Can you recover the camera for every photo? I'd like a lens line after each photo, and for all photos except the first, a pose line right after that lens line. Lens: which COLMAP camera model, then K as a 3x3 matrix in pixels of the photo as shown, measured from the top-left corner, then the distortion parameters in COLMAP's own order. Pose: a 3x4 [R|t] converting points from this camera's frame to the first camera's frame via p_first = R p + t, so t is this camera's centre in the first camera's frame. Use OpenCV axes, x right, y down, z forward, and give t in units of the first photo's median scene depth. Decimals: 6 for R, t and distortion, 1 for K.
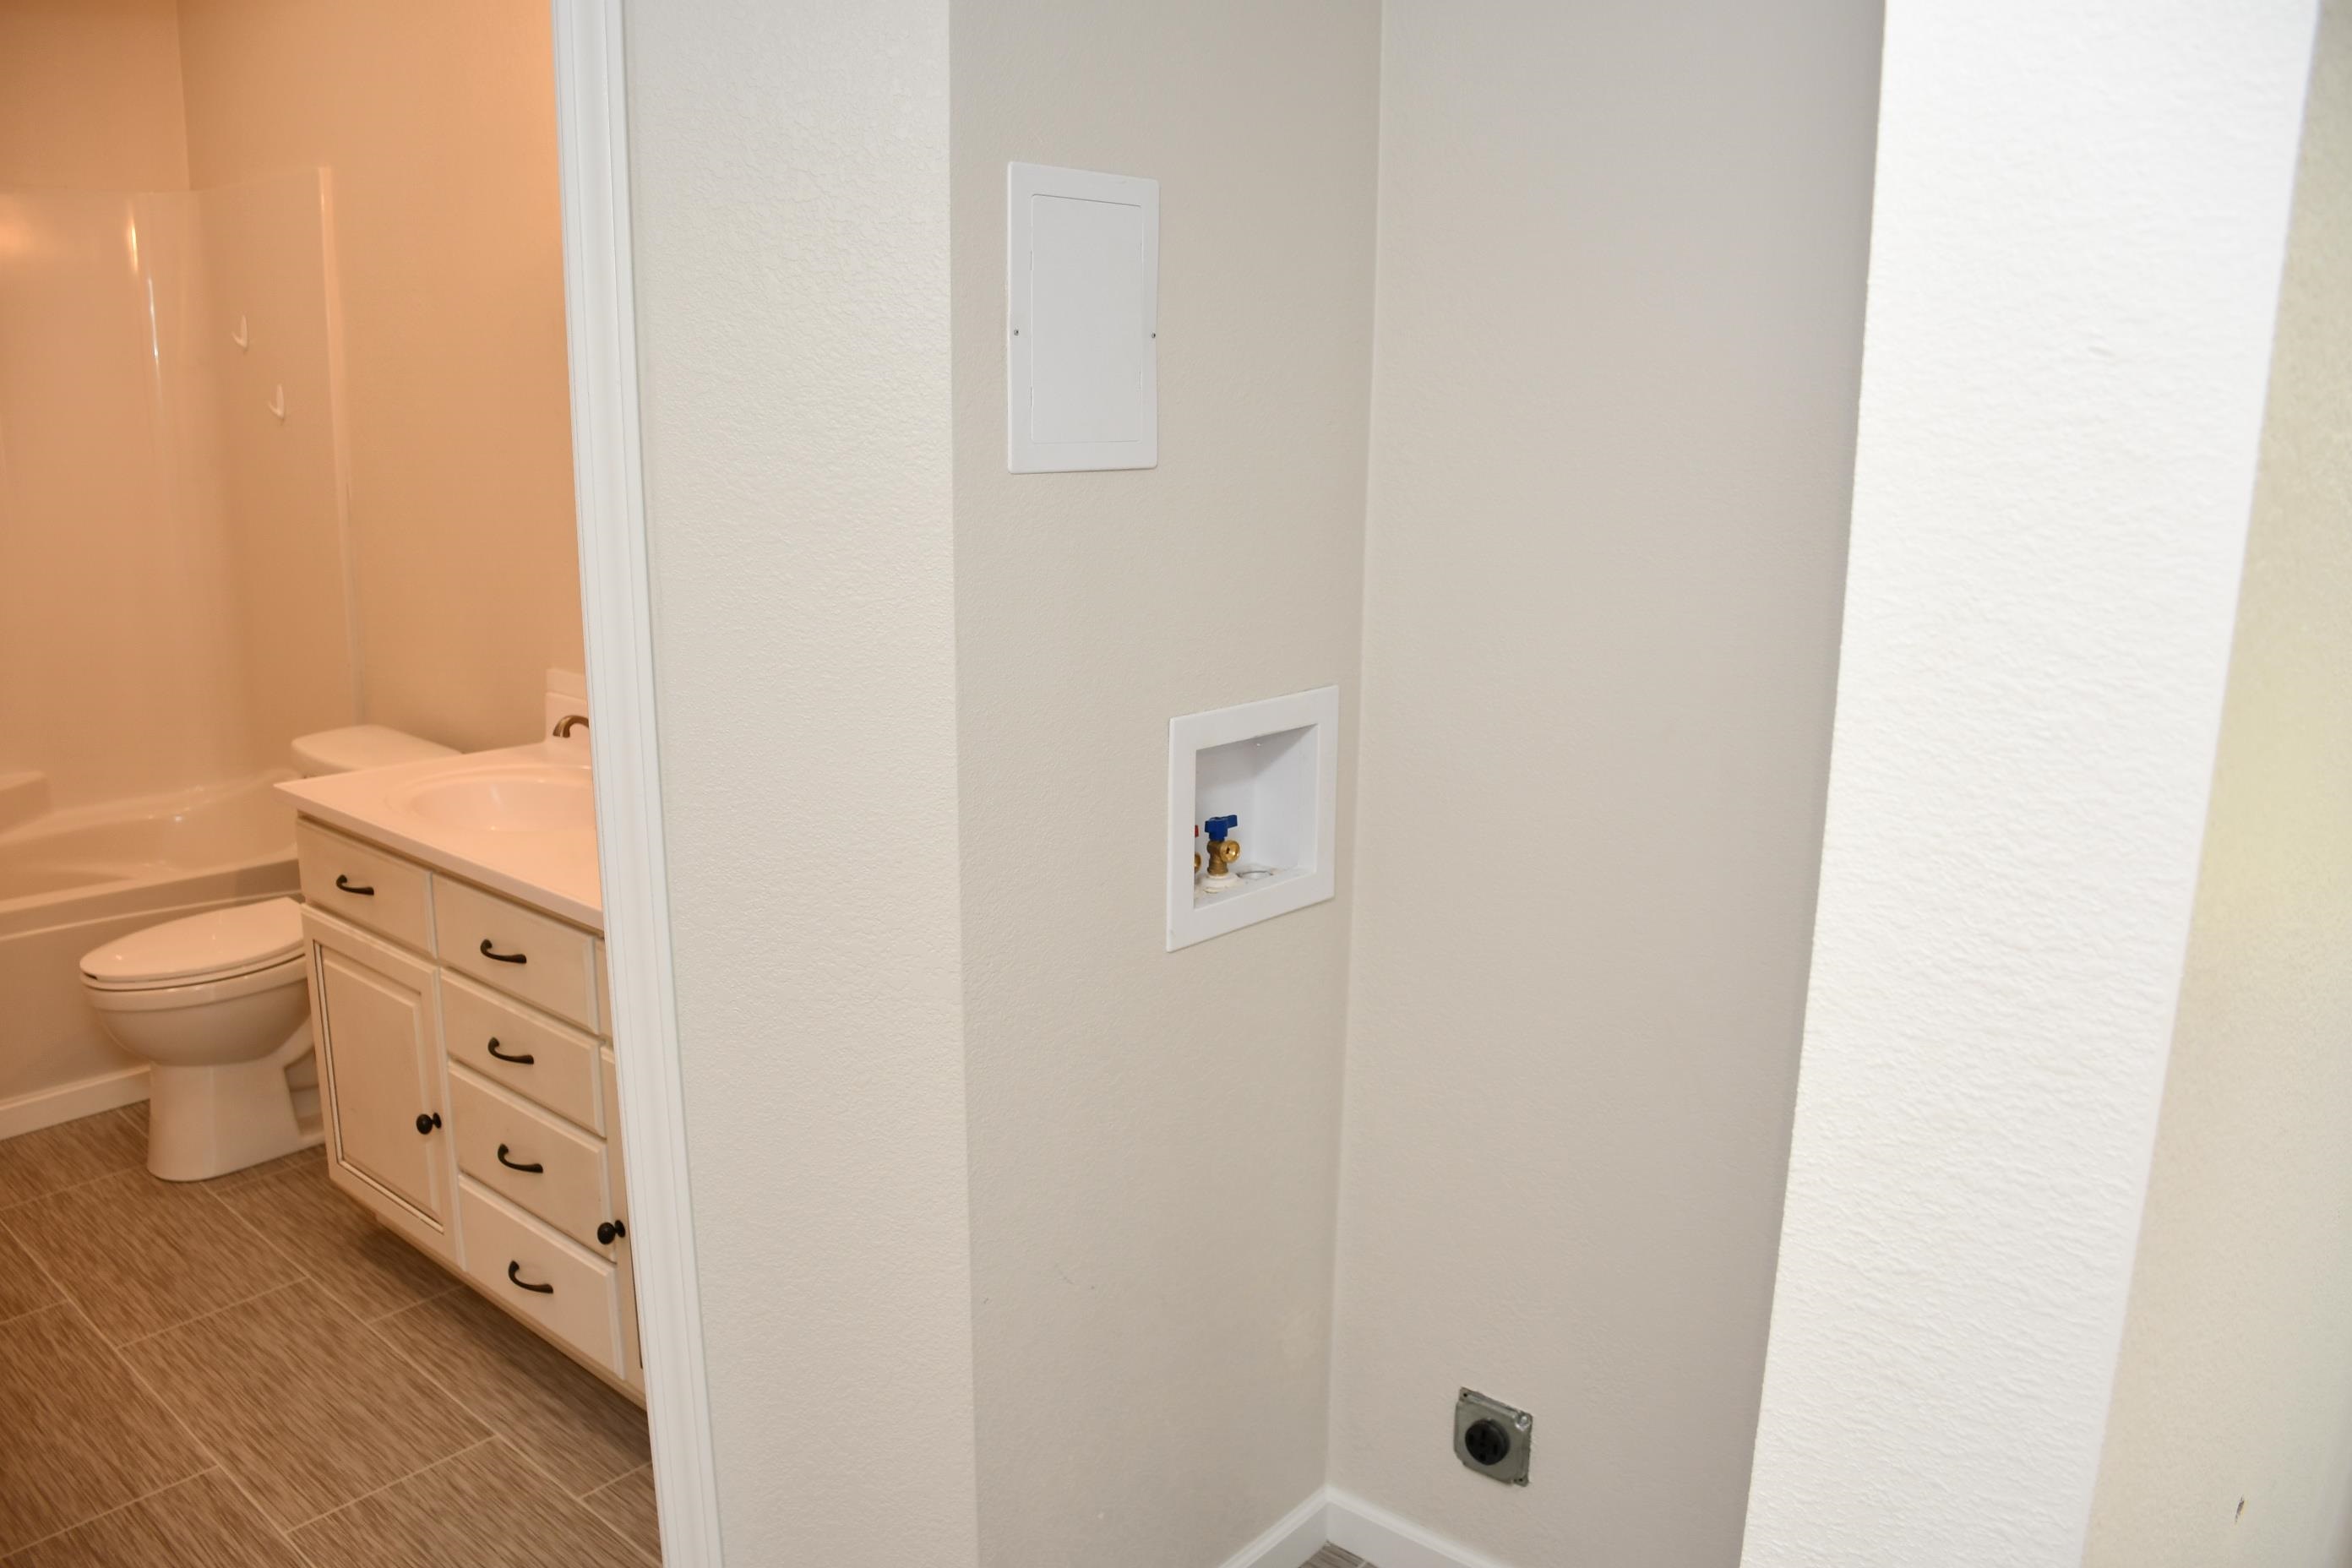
lens RADIAL K [[1787.2, 0, 1176.0], [0, 1787.2, 784.0], [0, 0, 1]] dist [-0.061071, -0.005196]
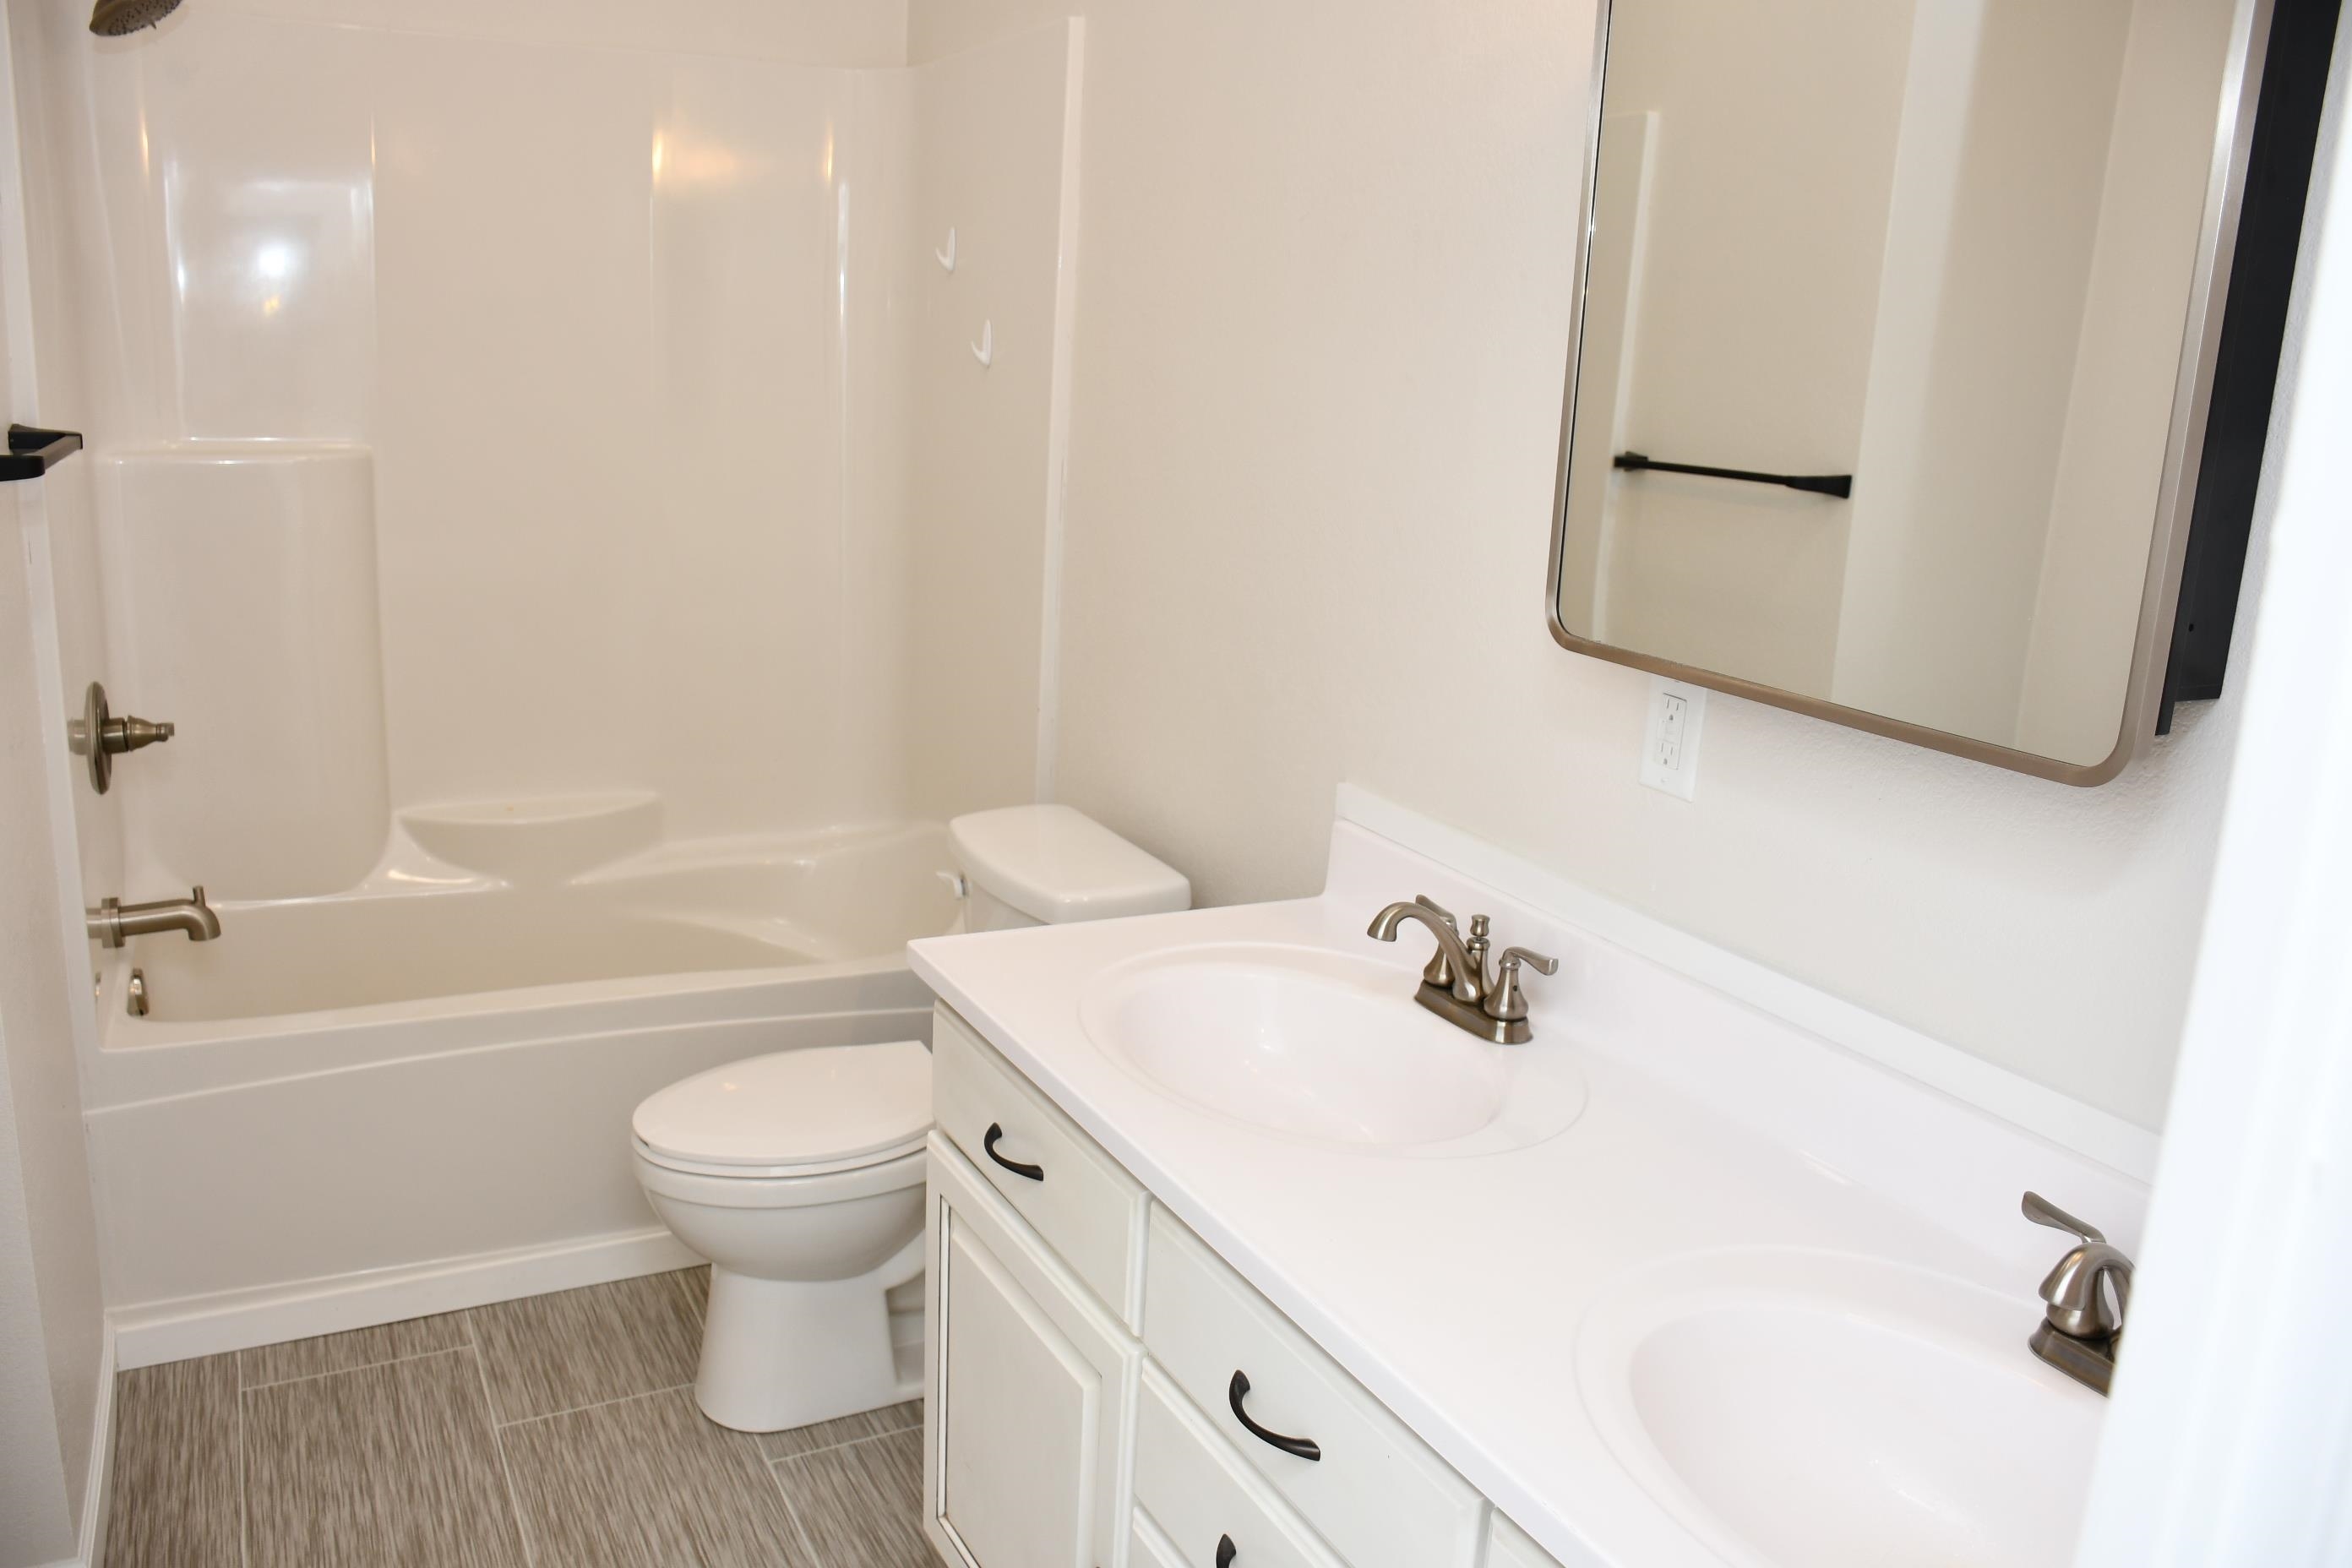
lens RADIAL K [[1832.3, 0, 1172.8], [0, 1832.3, 801.6], [0, 0, 1]] dist [-0.155738, 0.105819]
pose [[0.933827, 0.119873, -0.337043, -0.186956], [-0.117531, 0.992690, 0.027424, -0.066427], [0.337867, 0.014004, 0.941090, 0.370384]]
